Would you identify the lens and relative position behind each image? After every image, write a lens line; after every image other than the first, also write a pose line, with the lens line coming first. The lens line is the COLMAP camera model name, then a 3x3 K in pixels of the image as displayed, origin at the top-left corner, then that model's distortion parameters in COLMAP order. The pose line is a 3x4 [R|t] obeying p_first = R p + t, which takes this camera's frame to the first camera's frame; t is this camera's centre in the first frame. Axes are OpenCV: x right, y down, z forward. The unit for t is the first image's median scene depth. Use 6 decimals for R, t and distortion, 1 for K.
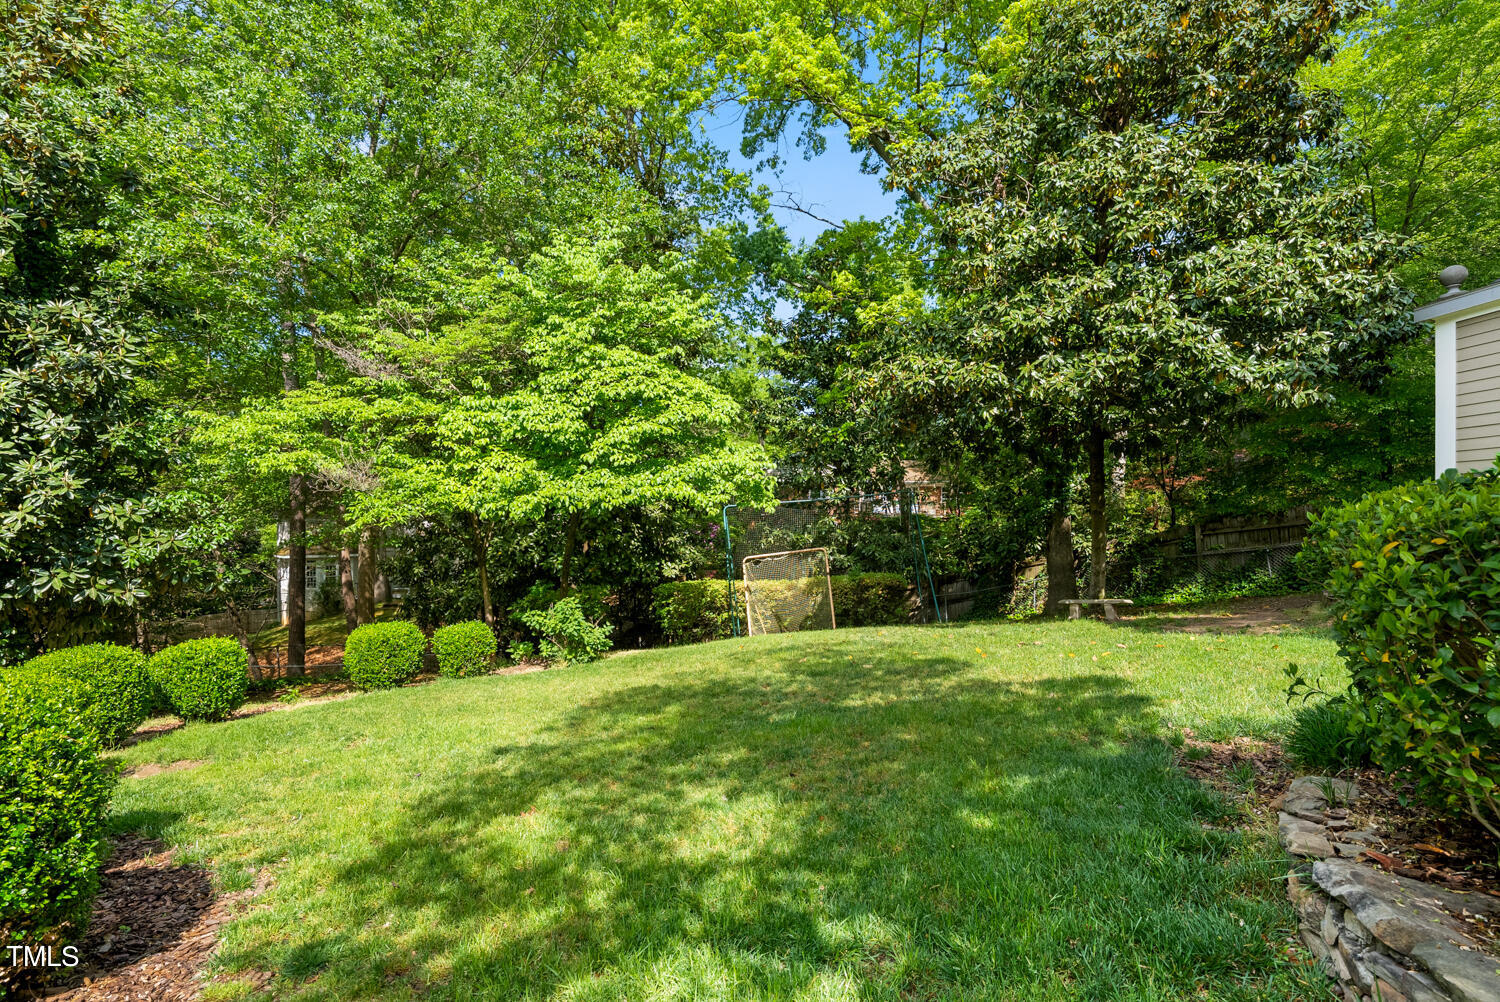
lens RADIAL K [[684.8, 0, 735.2], [0, 684.8, 511.9], [0, 0, 1]] dist [-0.000254, 0.000733]
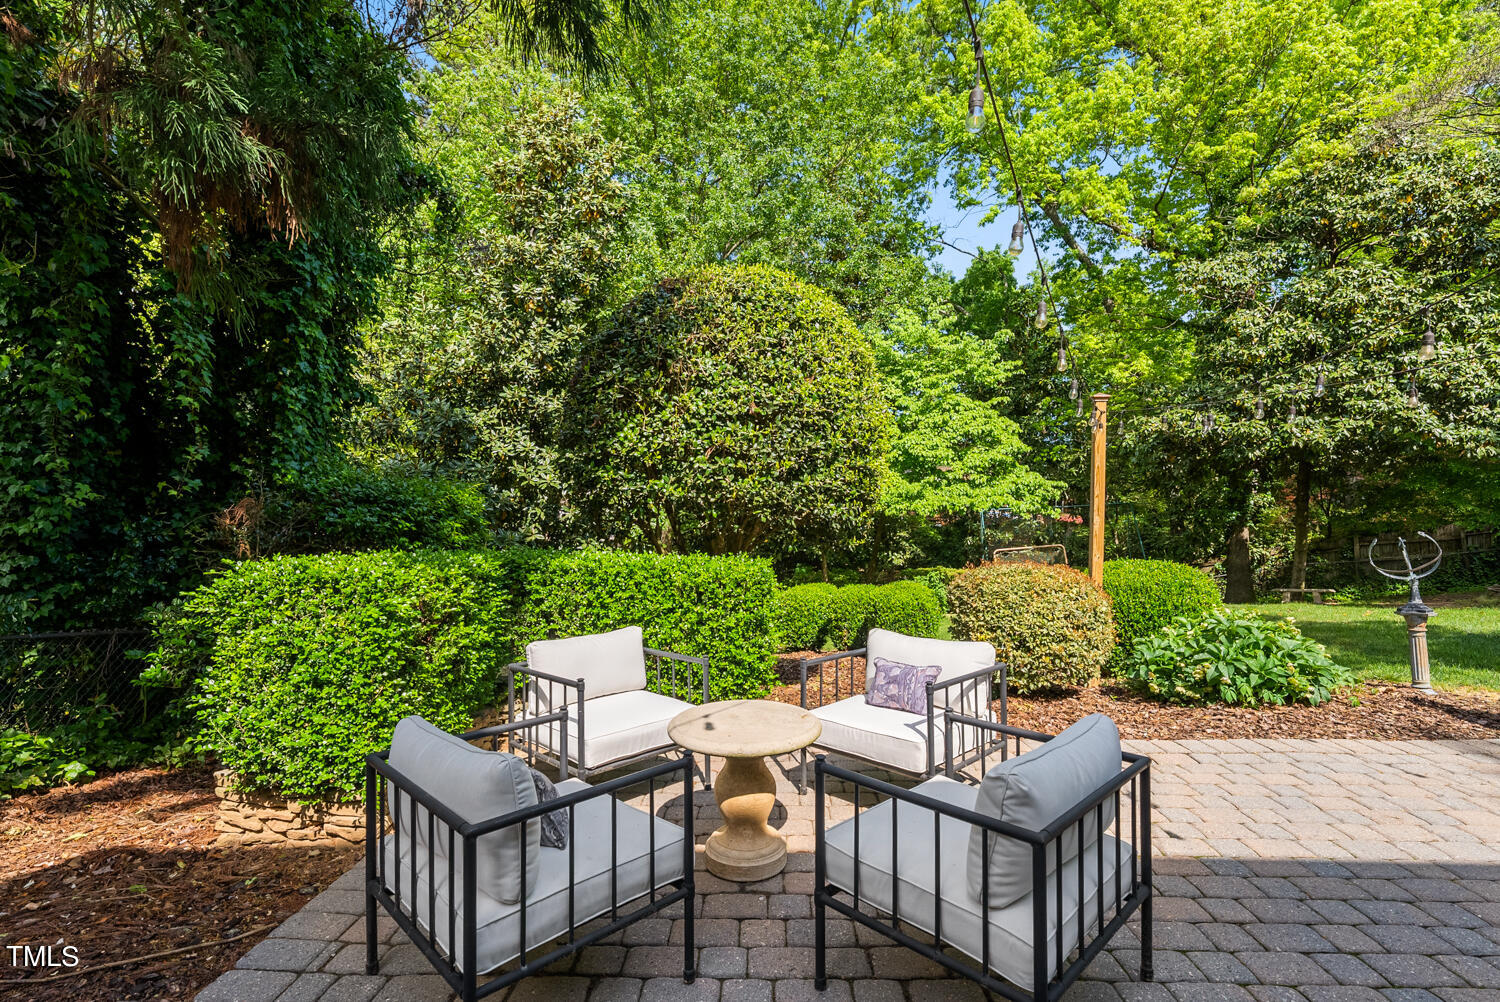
lens RADIAL K [[684.8, 0, 759.0], [0, 684.8, 502.8], [0, 0, 1]] dist [-0.000254, 0.000733]
pose [[0.998807, 0.031780, -0.037066, -0.666652], [-0.032164, 0.999435, -0.009800, 0.007479], [0.036733, 0.010980, 0.999265, -0.524996]]
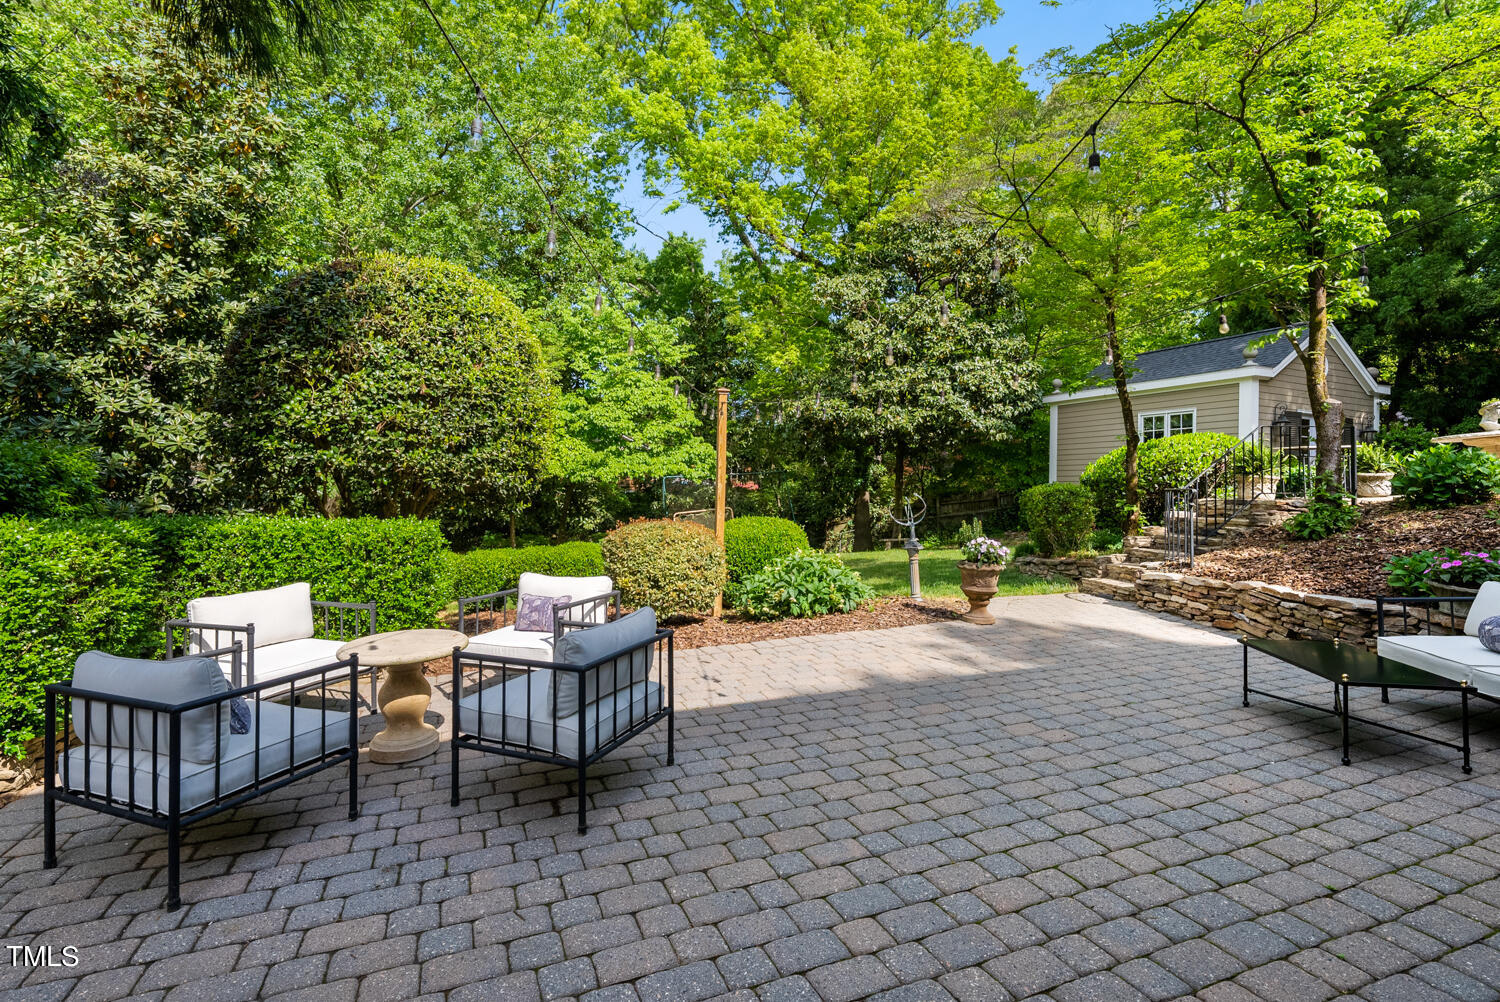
lens RADIAL K [[684.8, 0, 737.4], [0, 684.8, 464.3], [0, 0, 1]] dist [-0.000254, 0.000733]
pose [[0.934344, 0.040755, 0.354033, -0.646399], [-0.032267, 0.999034, -0.029847, 0.005049], [-0.354908, 0.016464, 0.934756, -0.655224]]
